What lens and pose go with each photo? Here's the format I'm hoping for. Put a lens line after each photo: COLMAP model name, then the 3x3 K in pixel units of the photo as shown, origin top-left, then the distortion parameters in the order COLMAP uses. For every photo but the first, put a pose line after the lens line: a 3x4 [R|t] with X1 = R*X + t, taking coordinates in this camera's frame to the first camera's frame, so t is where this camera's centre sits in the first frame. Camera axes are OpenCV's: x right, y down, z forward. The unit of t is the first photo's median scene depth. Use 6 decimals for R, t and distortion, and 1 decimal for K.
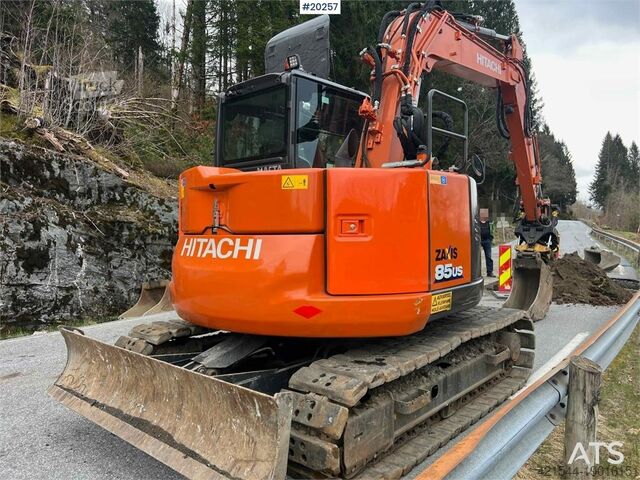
lens RADIAL K [[479.3, 0, 318.6], [0, 479.3, 244.0], [0, 0, 1]] dist [0.030100, -0.020267]
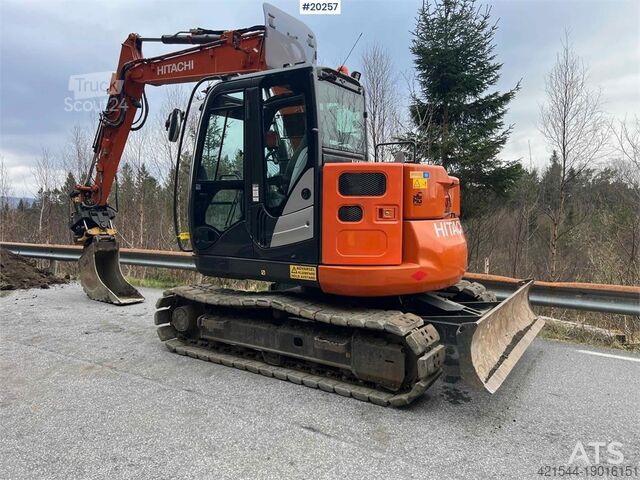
lens RADIAL K [[473.1, 0, 314.9], [0, 473.1, 237.3], [0, 0, 1]] dist [0.056487, -0.065555]
pose [[-0.137435, -0.059246, 0.988737, -1.416057], [0.037395, 0.997188, 0.064950, -0.064720], [-0.989805, 0.045900, -0.134833, 1.454701]]
